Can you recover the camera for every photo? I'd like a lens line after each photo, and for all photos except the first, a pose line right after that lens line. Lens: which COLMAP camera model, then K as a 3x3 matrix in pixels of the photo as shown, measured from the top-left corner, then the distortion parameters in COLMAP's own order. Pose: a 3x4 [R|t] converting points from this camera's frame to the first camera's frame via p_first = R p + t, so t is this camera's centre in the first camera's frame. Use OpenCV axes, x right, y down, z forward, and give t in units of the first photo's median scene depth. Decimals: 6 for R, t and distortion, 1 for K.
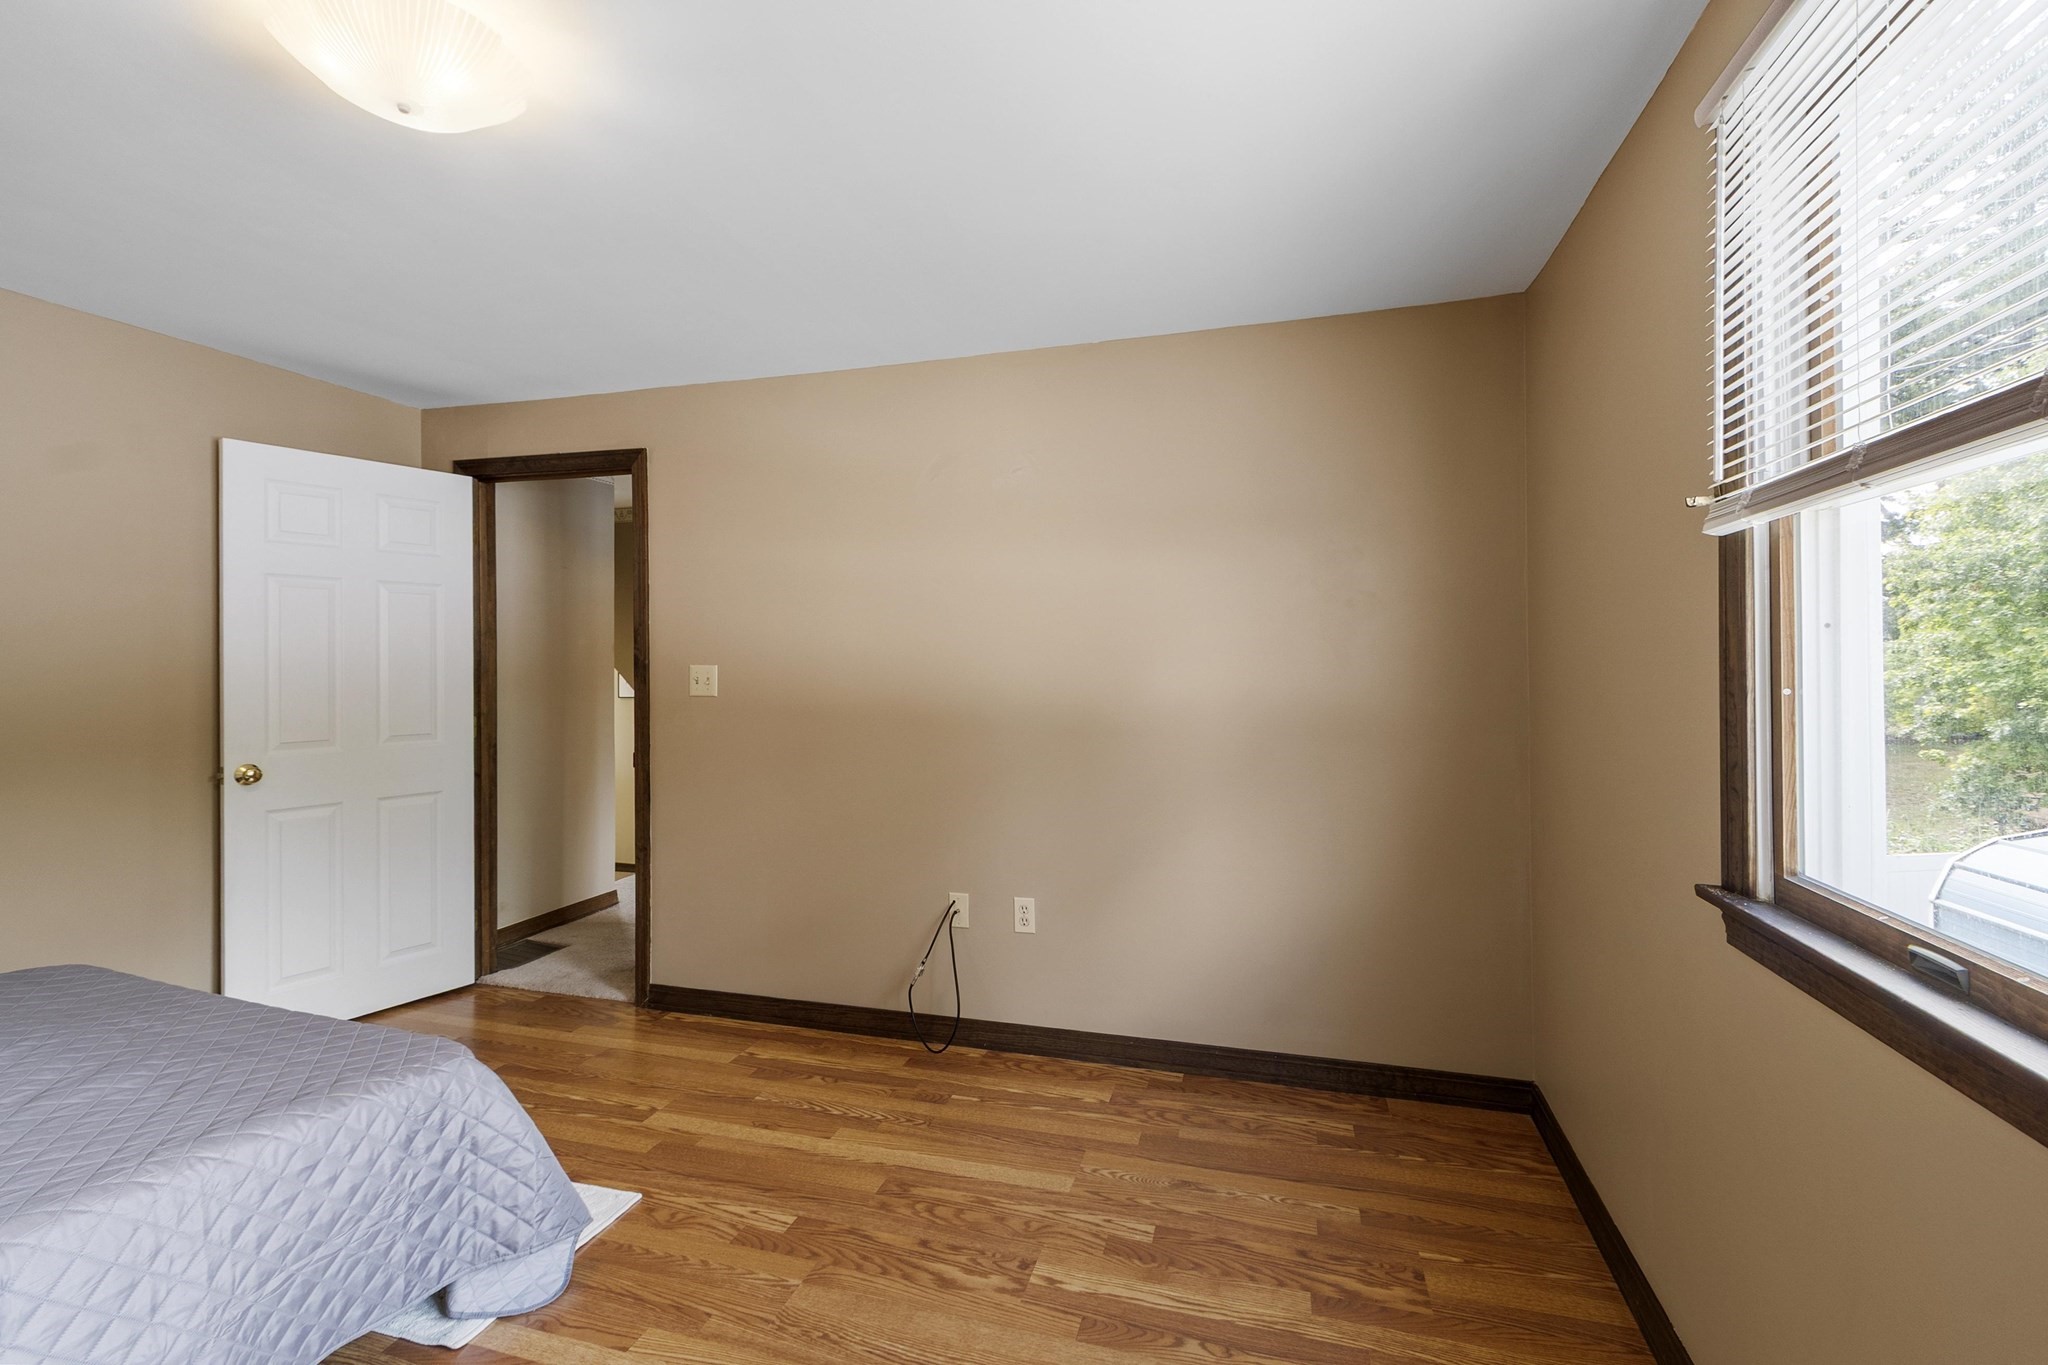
lens RADIAL K [[894.5, 0, 1020.1], [0, 894.5, 678.5], [0, 0, 1]] dist [0.001851, -0.000794]
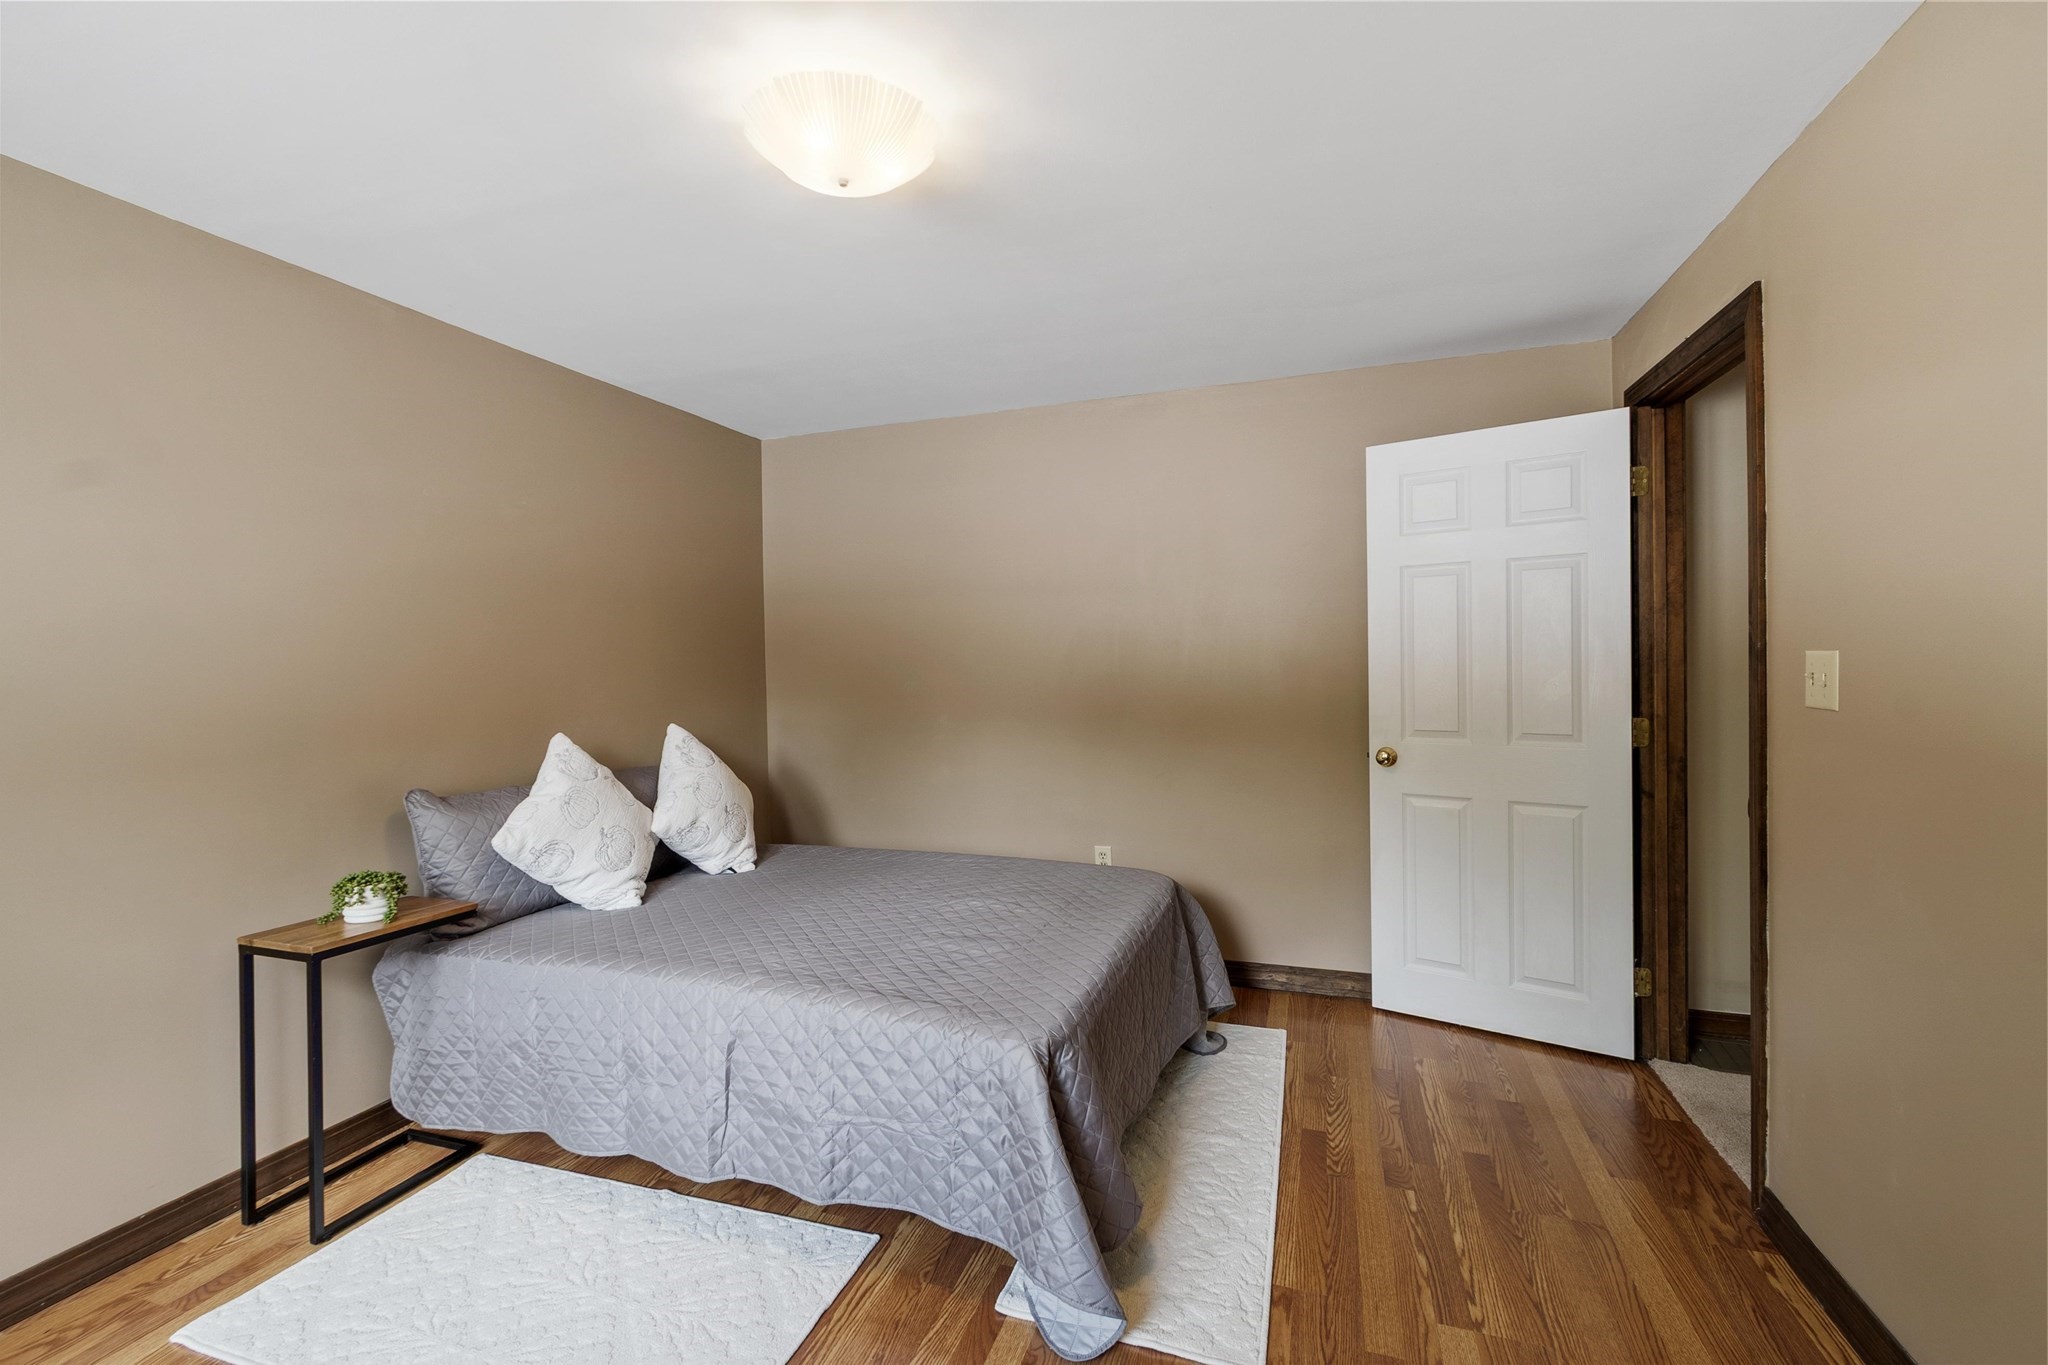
lens RADIAL K [[894.5, 0, 1024.9], [0, 894.5, 667.4], [0, 0, 1]] dist [0.001851, -0.000794]
pose [[-0.050885, 0.010520, -0.998649, 0.228785], [-0.002087, 0.999941, 0.010640, -0.010597], [0.998702, 0.002625, -0.050860, 0.602210]]
